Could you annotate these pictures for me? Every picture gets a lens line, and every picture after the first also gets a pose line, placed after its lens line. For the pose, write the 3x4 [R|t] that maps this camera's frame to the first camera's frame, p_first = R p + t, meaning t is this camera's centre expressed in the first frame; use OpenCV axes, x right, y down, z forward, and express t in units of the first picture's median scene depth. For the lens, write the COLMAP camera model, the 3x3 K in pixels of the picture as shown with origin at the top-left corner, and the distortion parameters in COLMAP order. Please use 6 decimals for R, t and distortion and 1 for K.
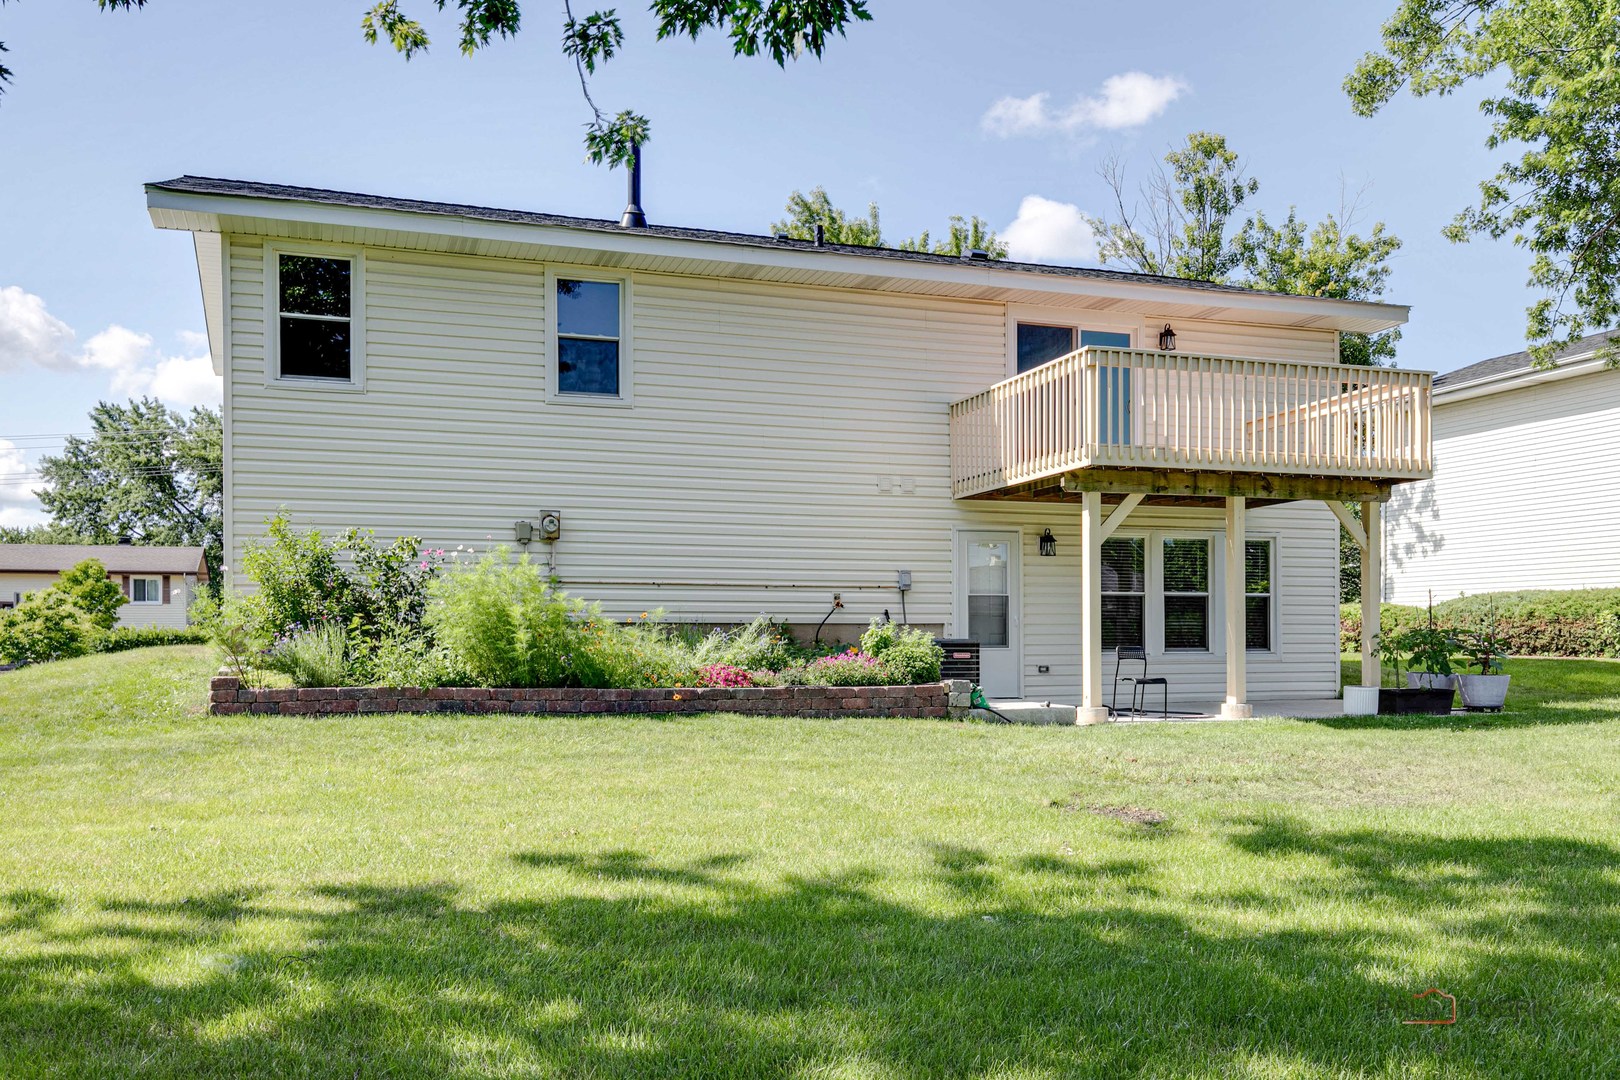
lens RADIAL K [[1367.6, 0, 810.9], [0, 1367.6, 618.0], [0, 0, 1]] dist [0.013673, 0.004731]
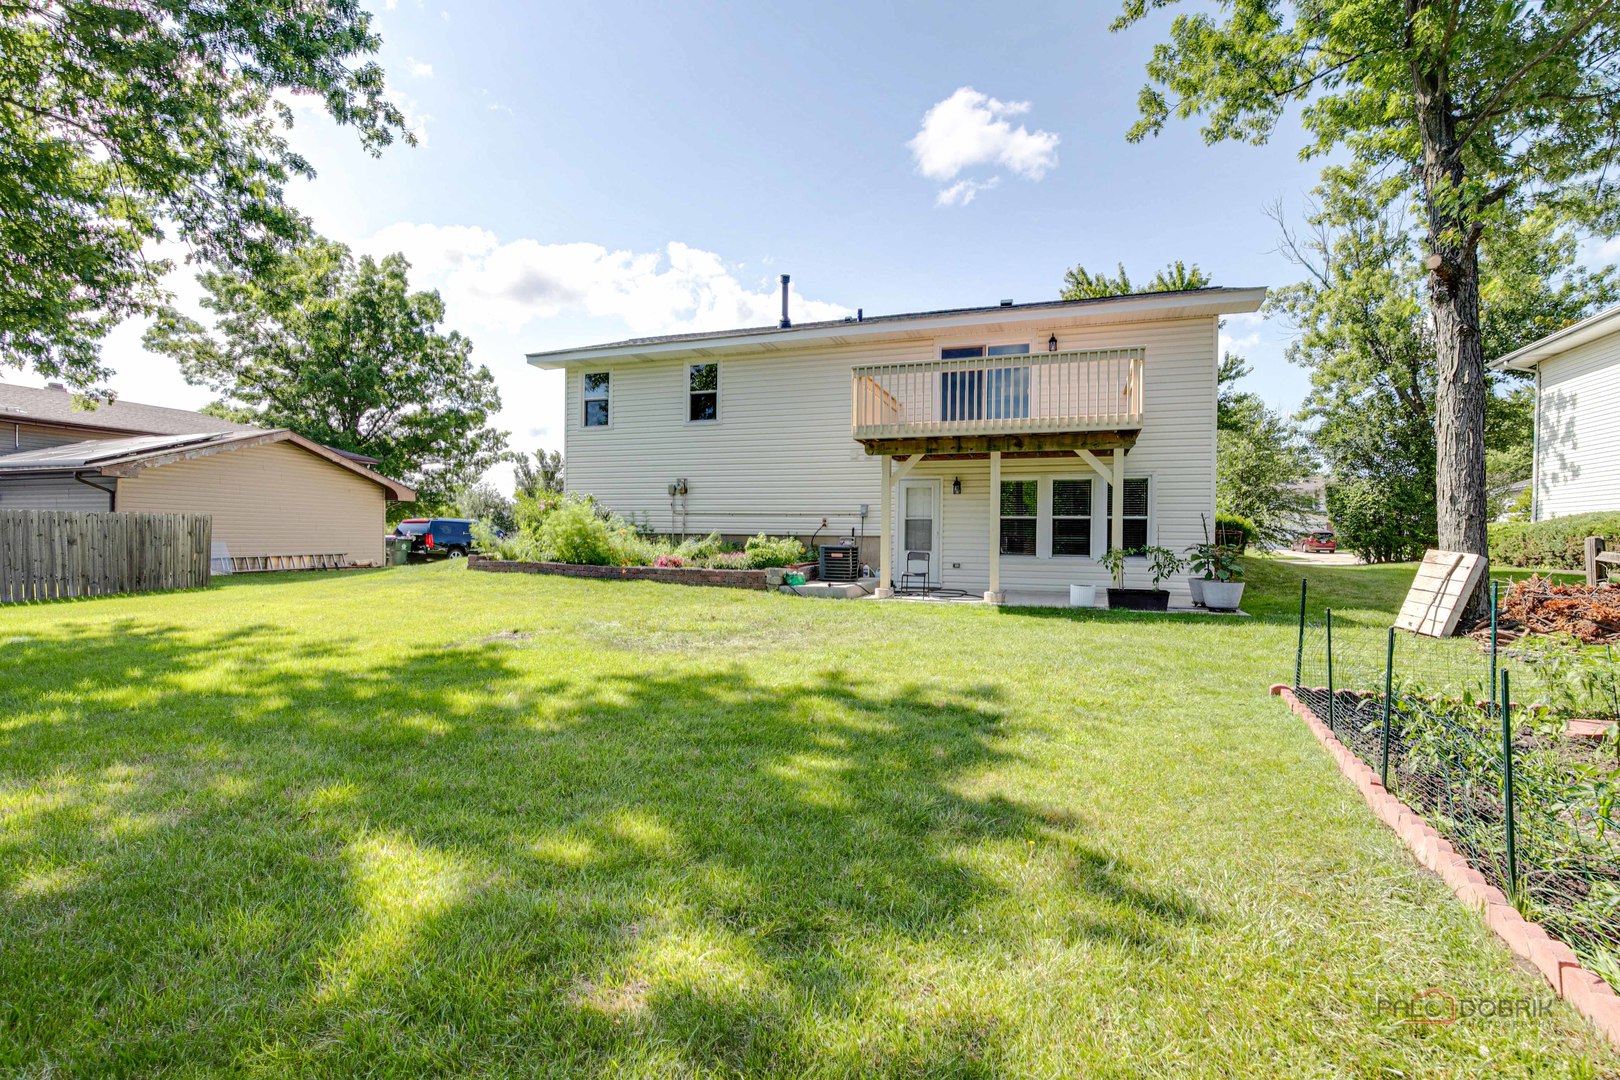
lens RADIAL K [[740.7, 0, 810.3], [0, 740.7, 546.7], [0, 0, 1]] dist [-0.019116, 0.009065]
pose [[0.757370, 0.023322, -0.652570, 0.622011], [-0.009197, 0.999644, 0.025052, -0.004689], [0.652922, -0.012972, 0.757314, 0.247427]]
